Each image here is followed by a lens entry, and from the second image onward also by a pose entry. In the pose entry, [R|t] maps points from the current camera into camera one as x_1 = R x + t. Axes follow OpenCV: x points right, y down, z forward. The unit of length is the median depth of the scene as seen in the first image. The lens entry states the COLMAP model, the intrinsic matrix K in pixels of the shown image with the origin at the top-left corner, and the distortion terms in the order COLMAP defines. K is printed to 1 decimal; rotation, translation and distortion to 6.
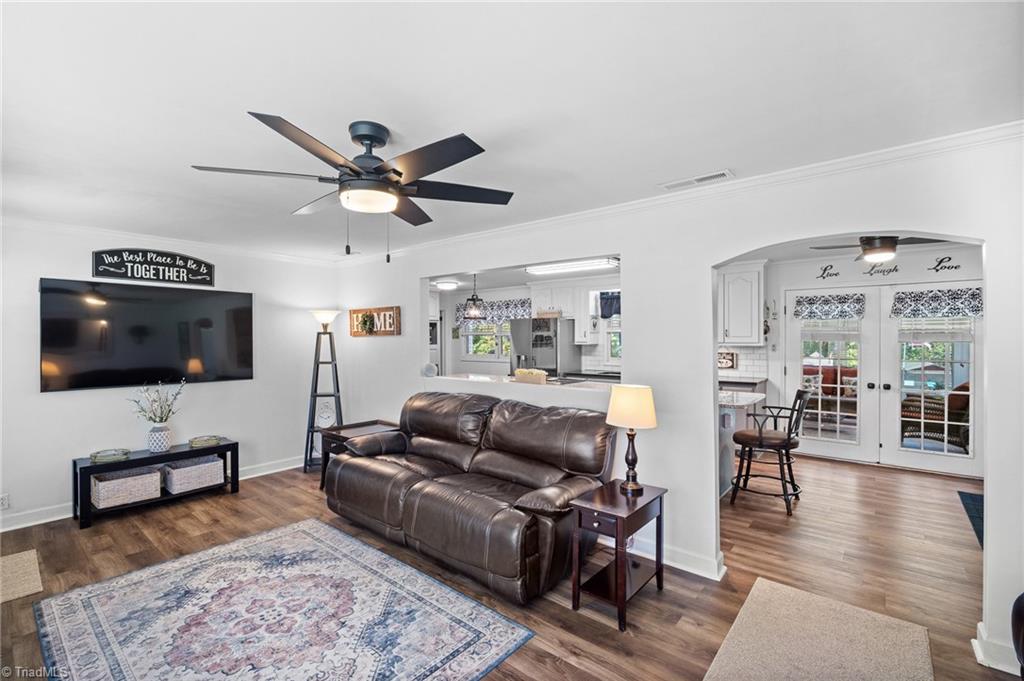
lens RADIAL K [[454.5, 0, 506.3], [0, 454.5, 340.2], [0, 0, 1]] dist [-0.011648, 0.002223]
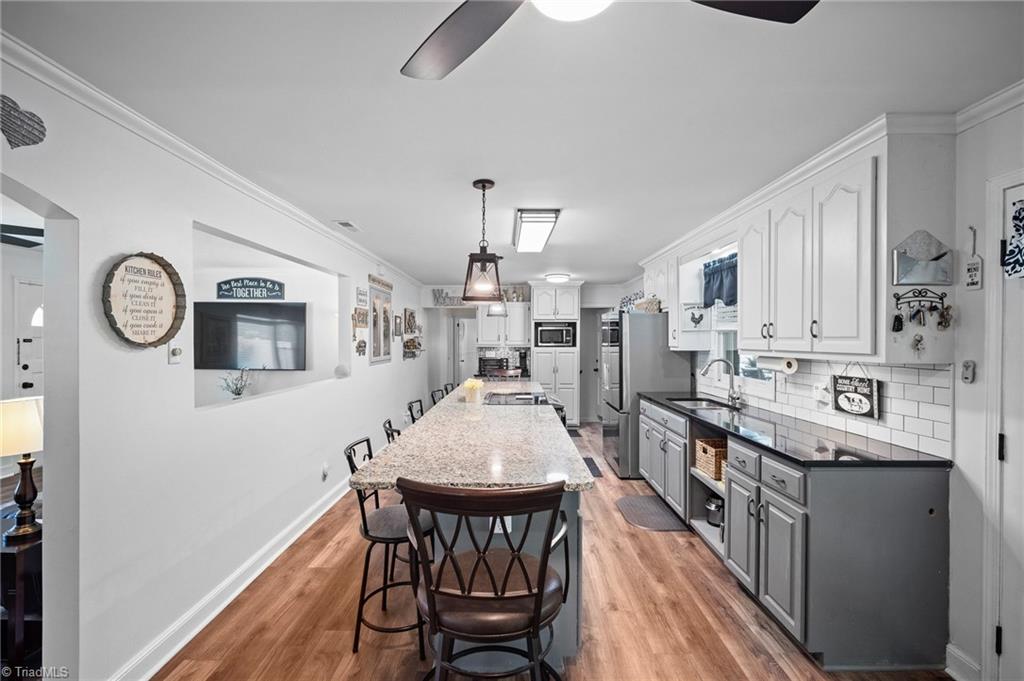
lens RADIAL K [[454.5, 0, 494.8], [0, 454.5, 339.7], [0, 0, 1]] dist [-0.011648, 0.002223]
pose [[0.625258, 0.004687, -0.780404, 0.930477], [-0.009652, 0.999952, -0.001727, -0.004296], [0.780358, 0.008612, 0.625273, 0.764185]]
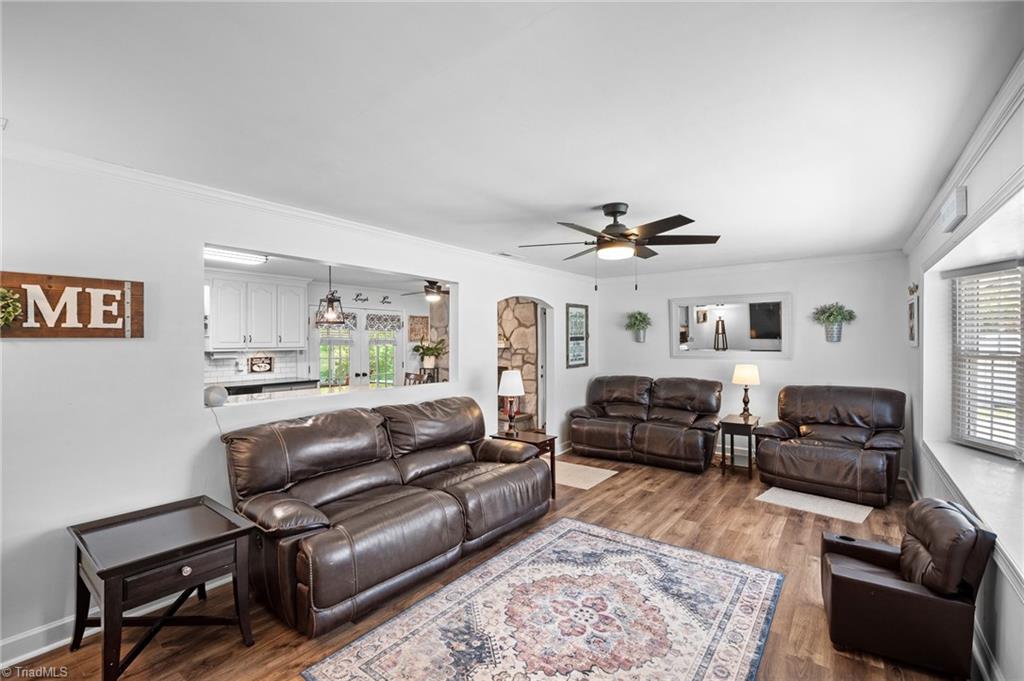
lens RADIAL K [[454.5, 0, 506.4], [0, 454.5, 337.2], [0, 0, 1]] dist [-0.011648, 0.002223]
pose [[-0.045379, 0.012368, 0.998893, -0.945982], [0.009042, 0.999887, -0.011969, -0.002623], [-0.998929, 0.008489, -0.045486, 0.747842]]
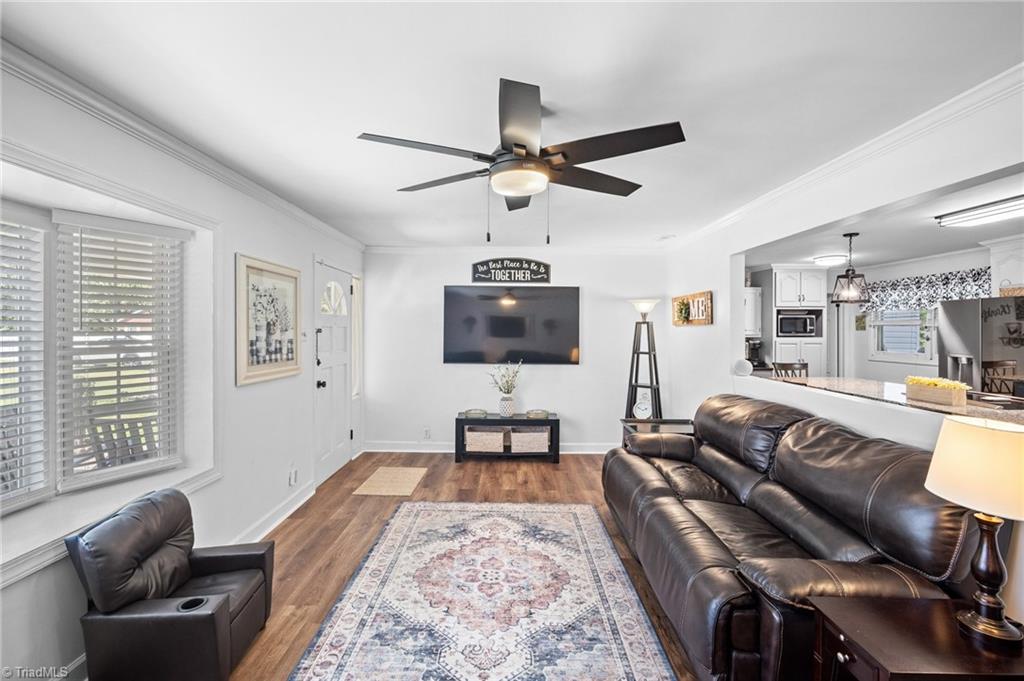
lens RADIAL K [[454.5, 0, 502.8], [0, 454.5, 326.7], [0, 0, 1]] dist [-0.011648, 0.002223]
pose [[0.633925, 0.001614, -0.773393, 0.218657], [-0.010085, 0.999930, -0.006181, 0.002842], [0.773329, 0.011718, 0.633897, 0.190307]]
